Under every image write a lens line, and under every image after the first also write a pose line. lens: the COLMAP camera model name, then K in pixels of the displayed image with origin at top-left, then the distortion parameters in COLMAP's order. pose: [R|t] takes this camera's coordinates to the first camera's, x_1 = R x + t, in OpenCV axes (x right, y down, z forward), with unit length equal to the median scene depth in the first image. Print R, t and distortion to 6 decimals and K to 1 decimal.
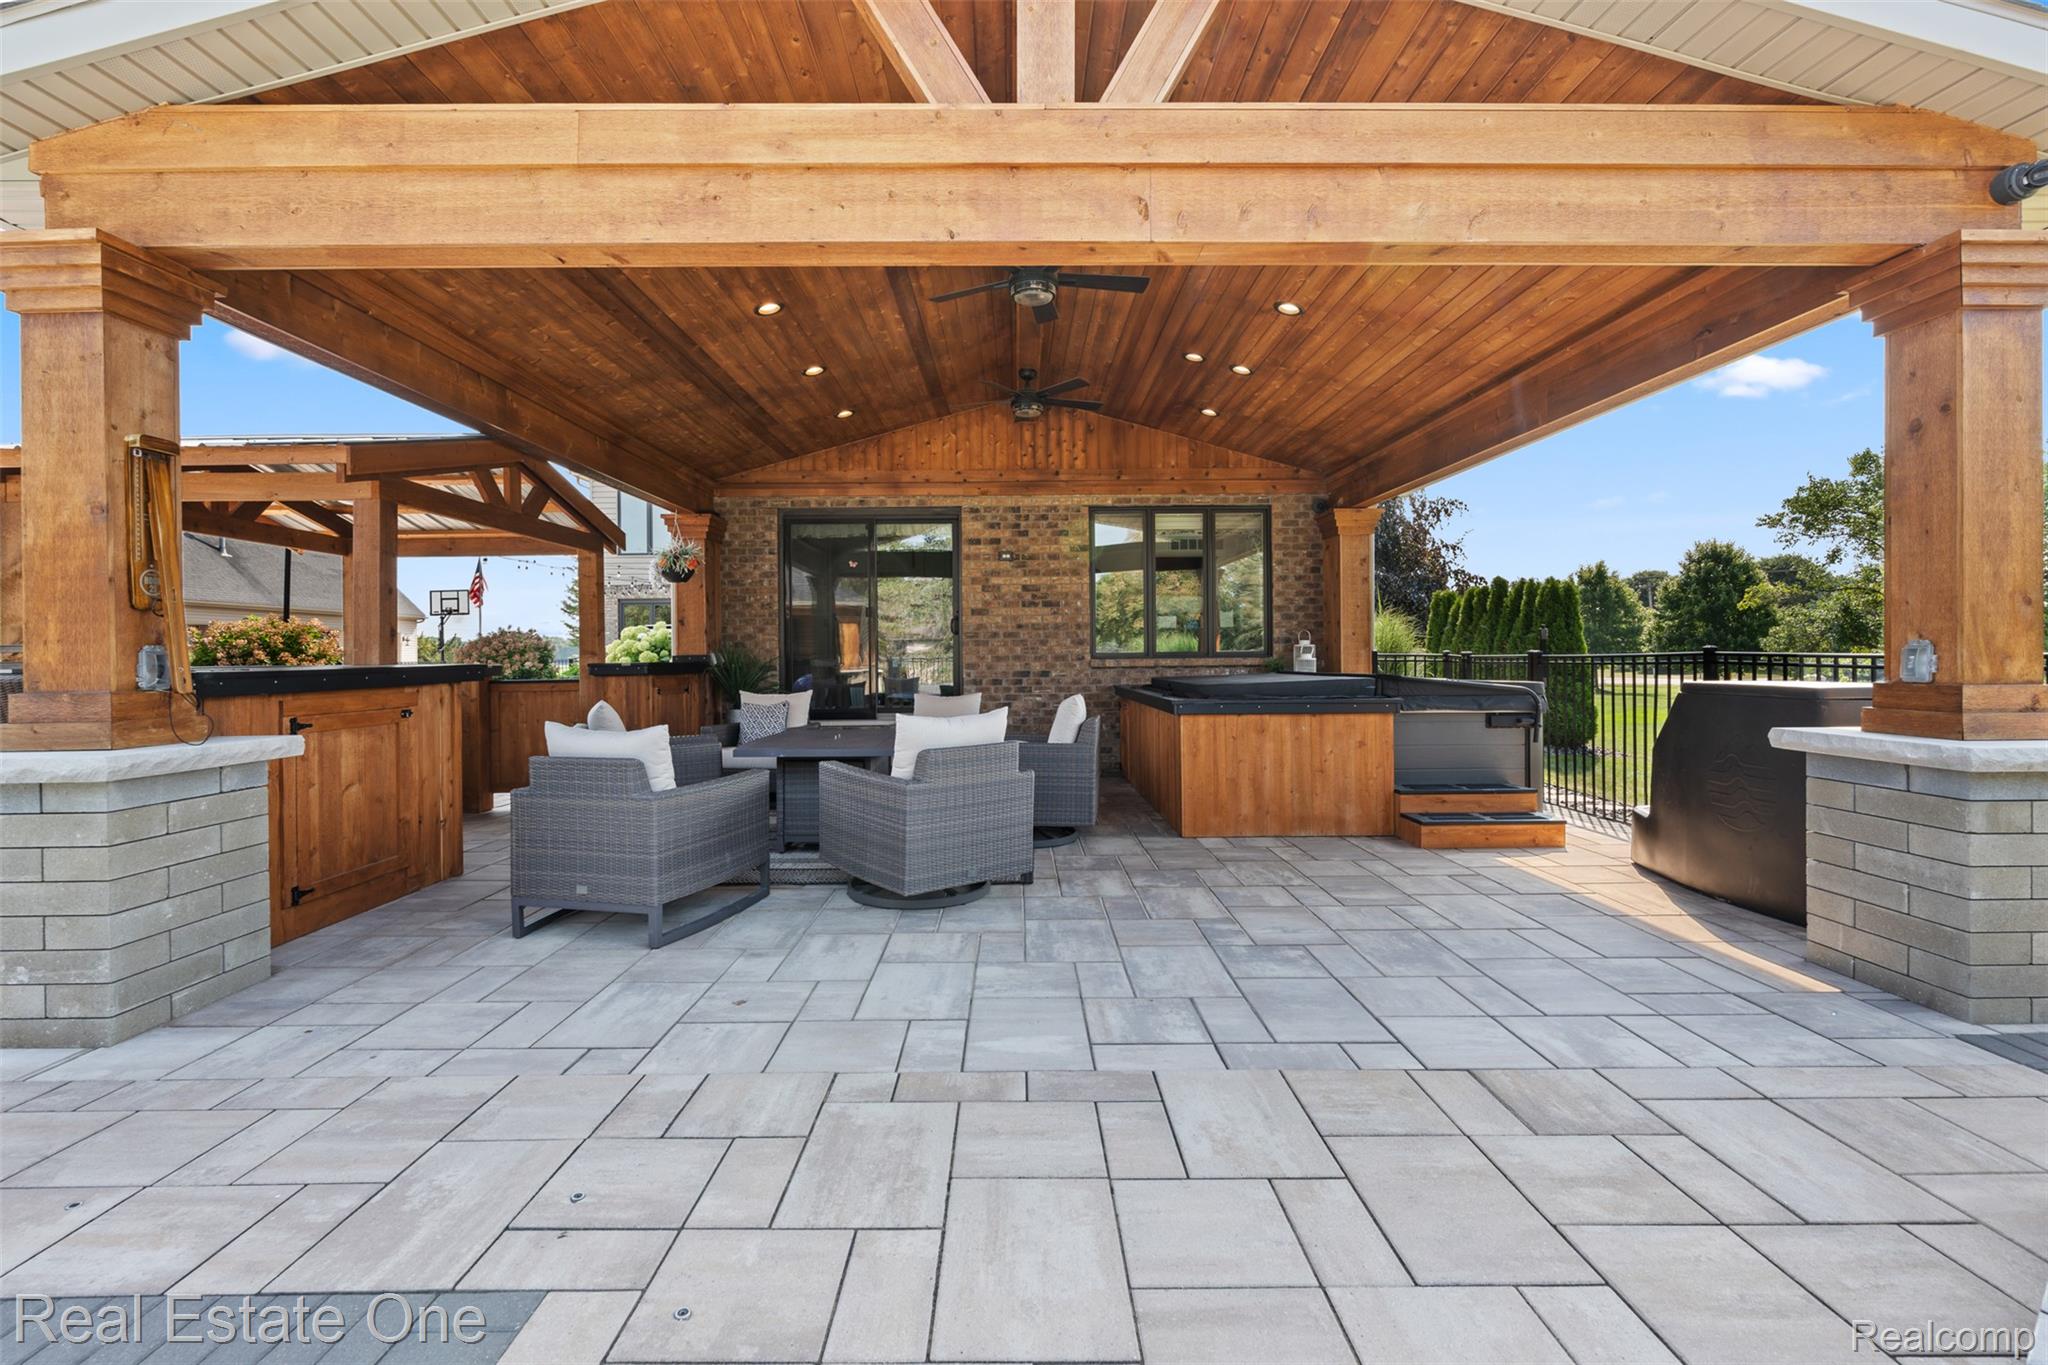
lens RADIAL K [[920.7, 0, 1025.1], [0, 920.7, 662.2], [0, 0, 1]] dist [-0.002894, -0.000426]
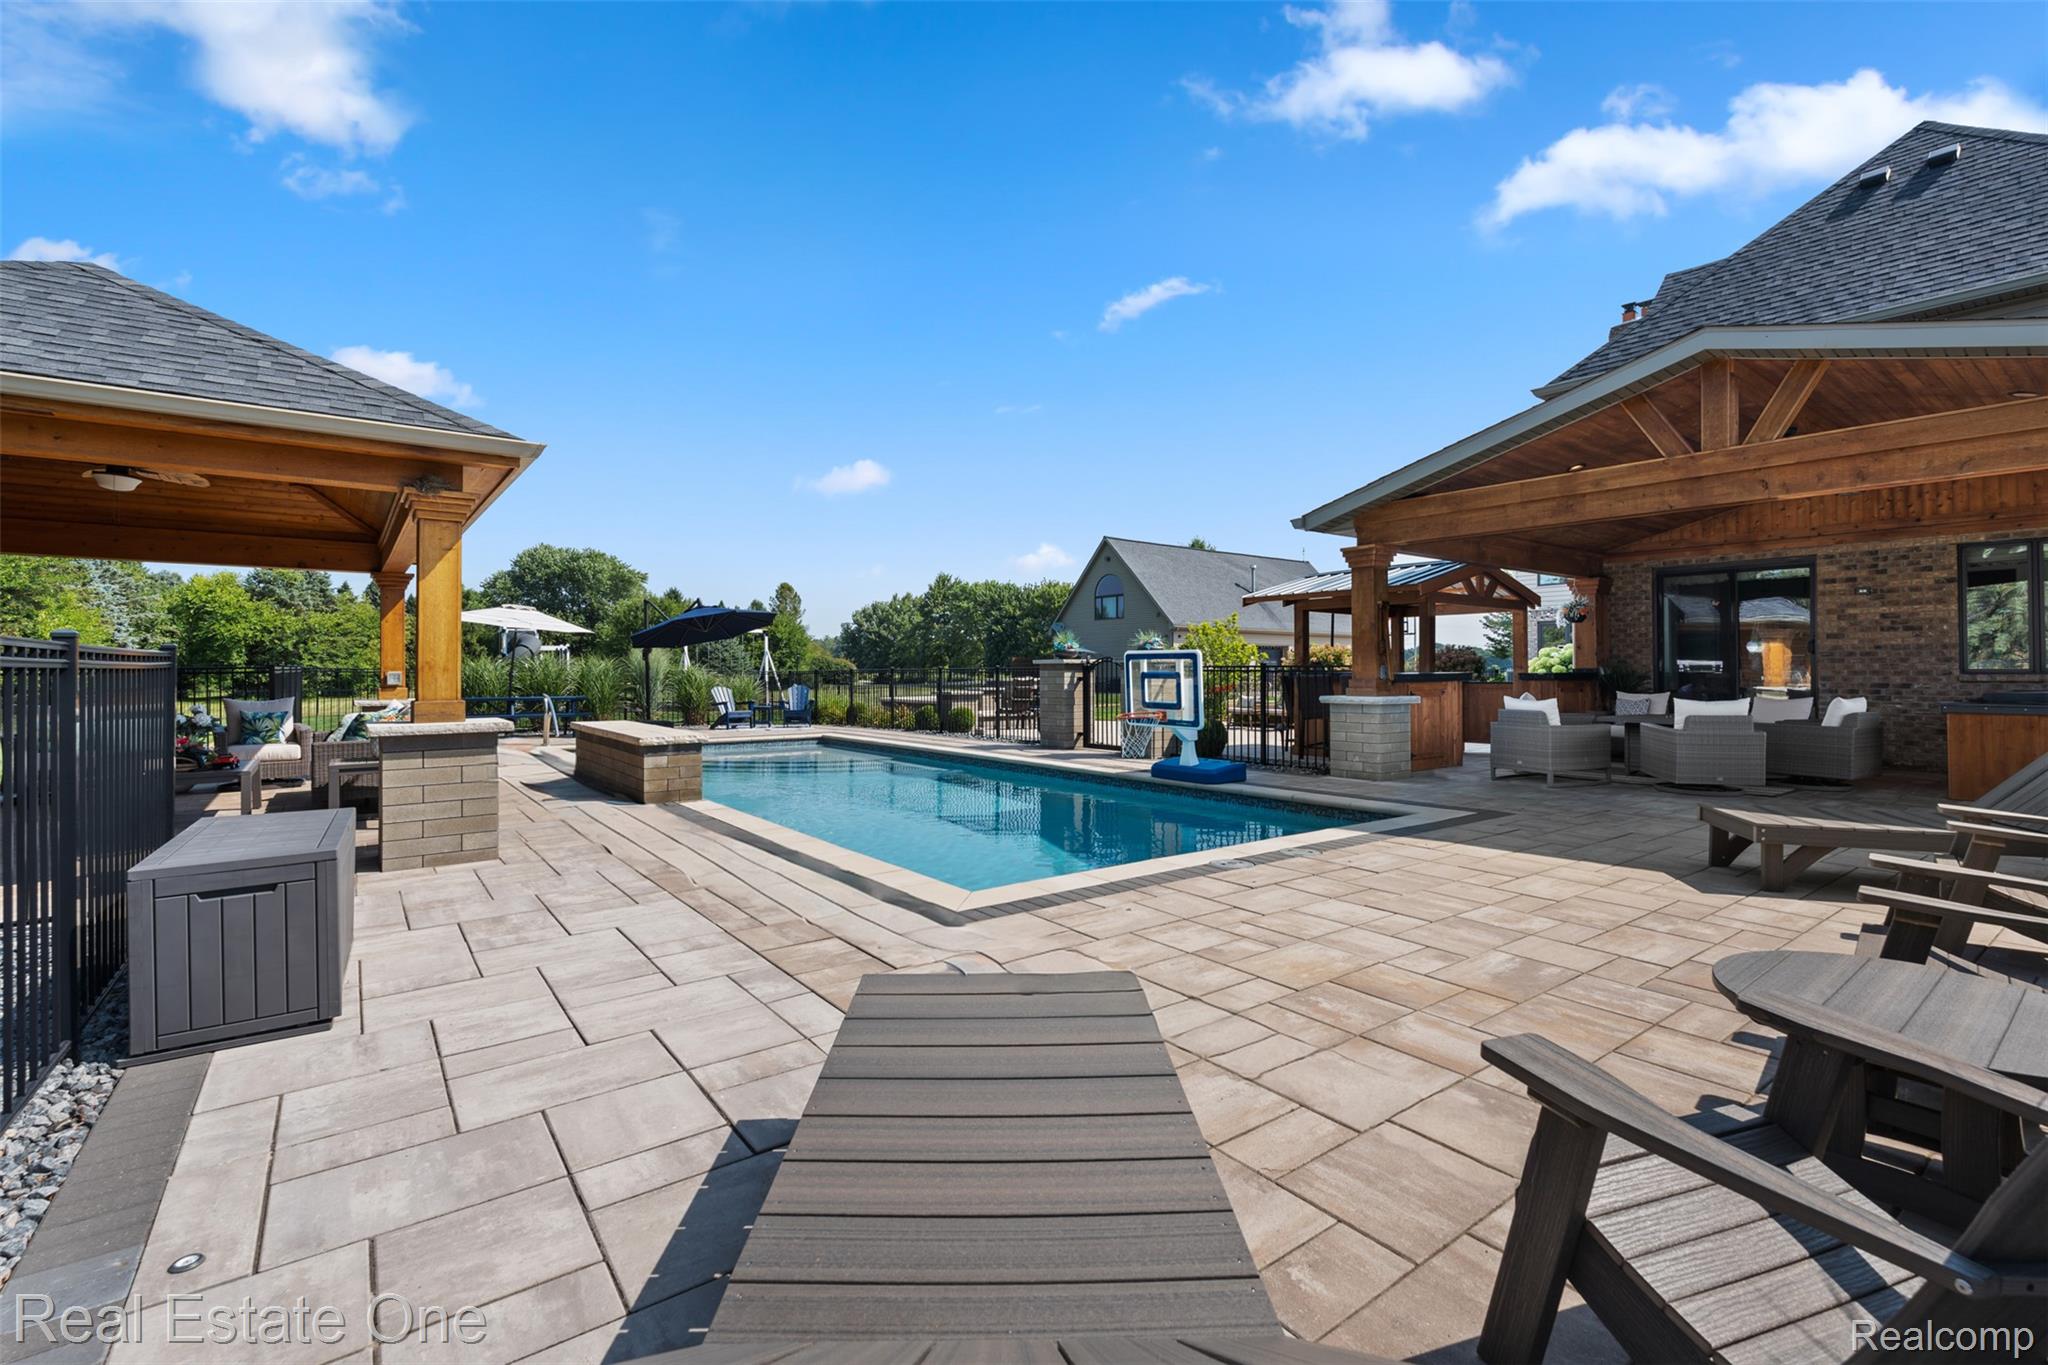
lens RADIAL K [[906.5, 0, 1022.1], [0, 906.5, 656.8], [0, 0, 1]] dist [-0.002040, 0.000005]
pose [[0.593512, -0.003321, -0.804818, 0.290675], [-0.010506, 0.999874, -0.011874, 0.000780], [0.804756, 0.015503, 0.593403, -0.645925]]
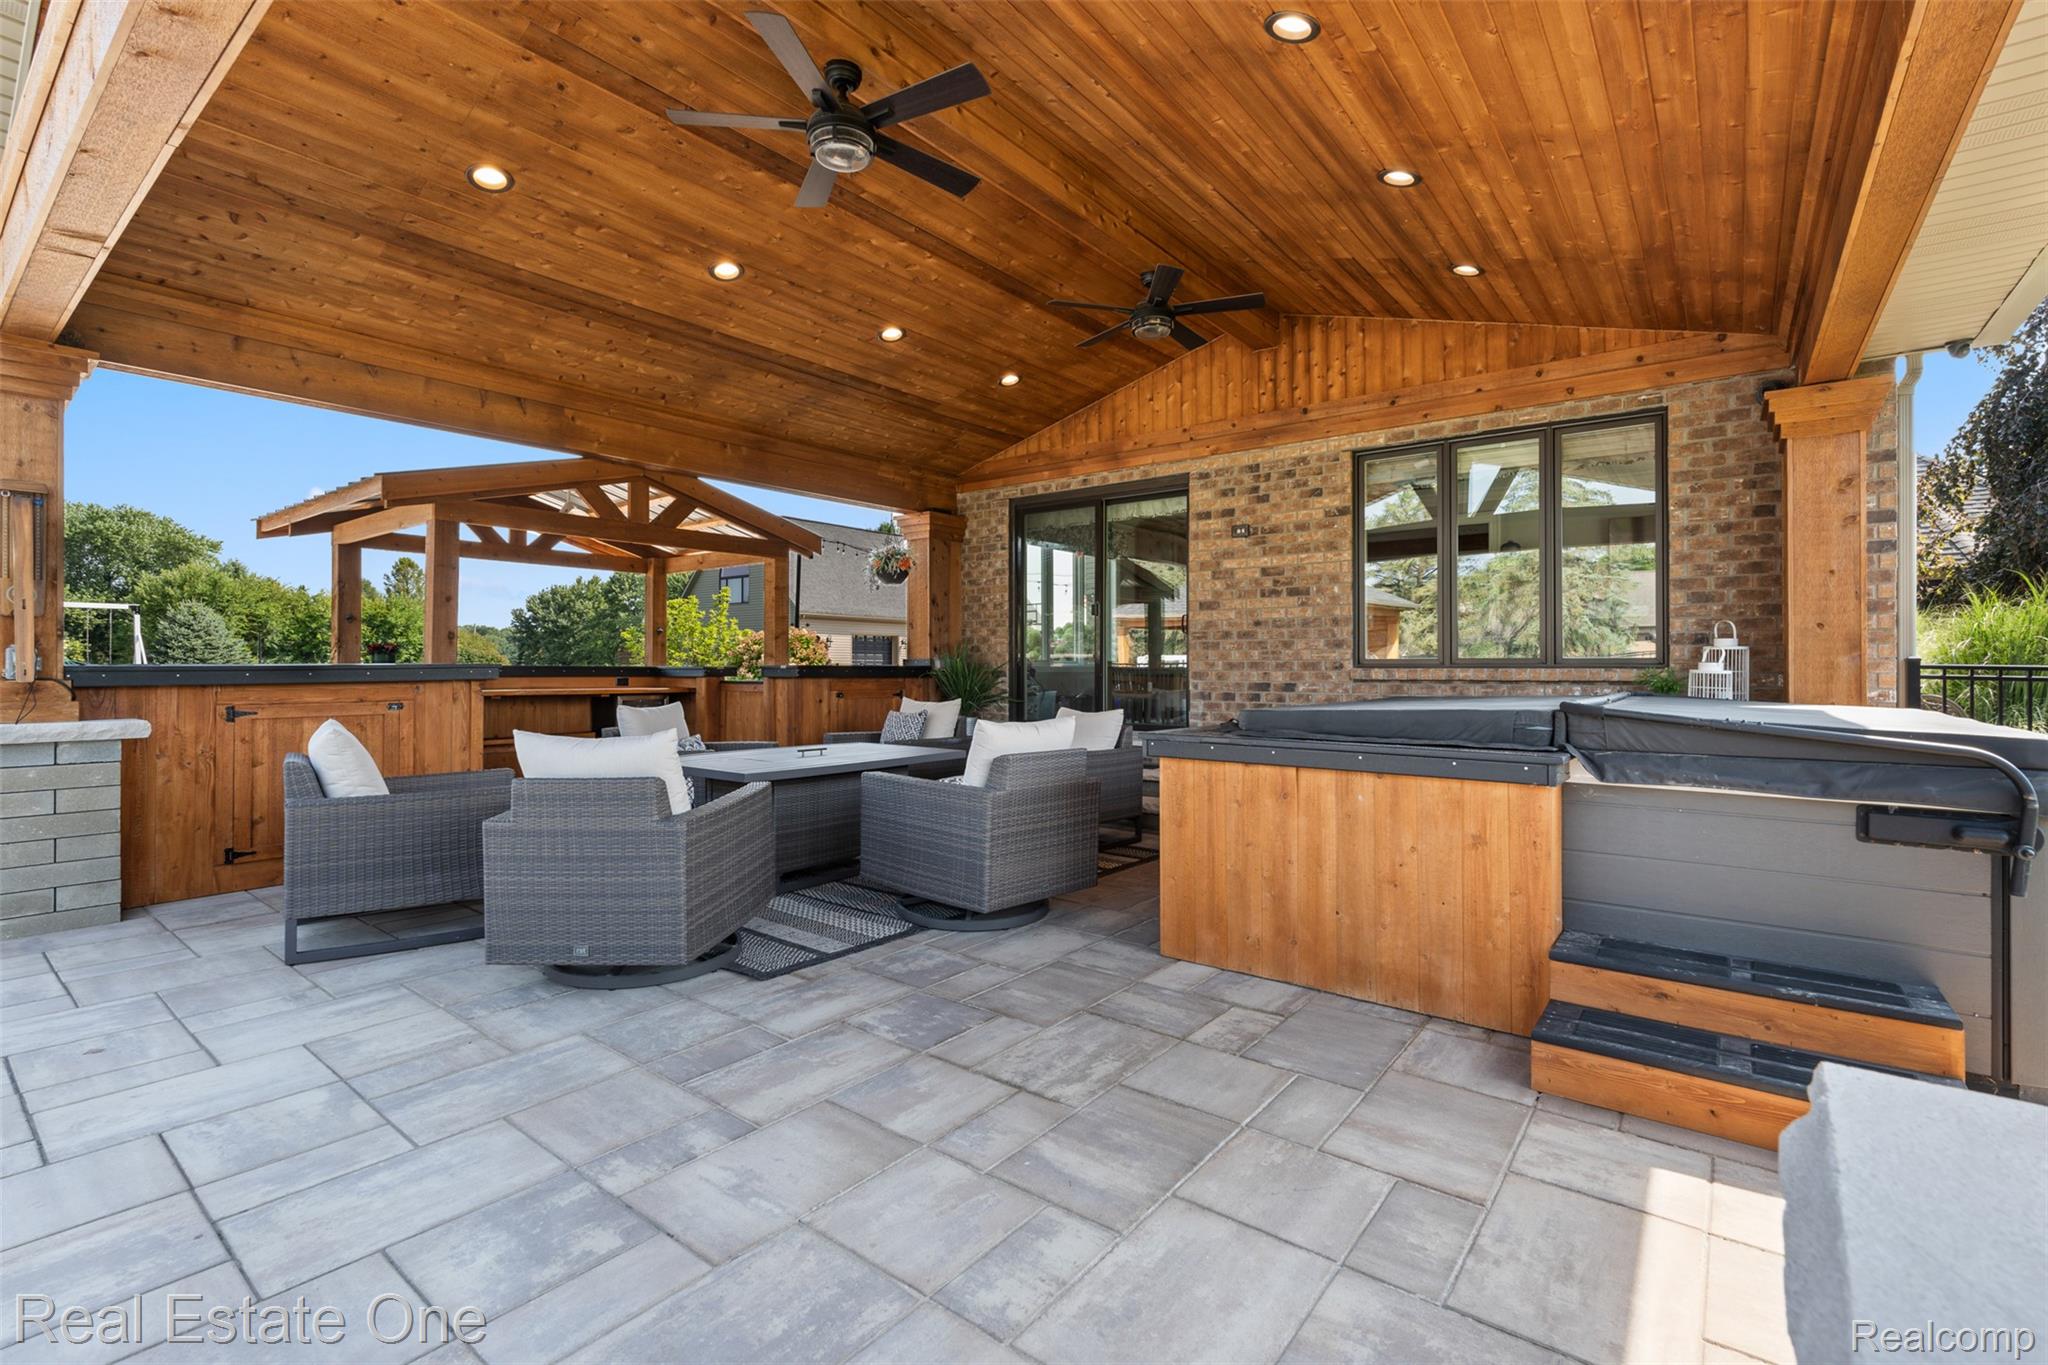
lens RADIAL K [[920.7, 0, 1025.1], [0, 920.7, 662.2], [0, 0, 1]] dist [-0.002894, -0.000426]
pose [[0.782358, 0.007686, -0.622782, 0.314162], [-0.012702, 0.999913, -0.003616, -0.002038], [0.622700, 0.010740, 0.782387, 0.296978]]
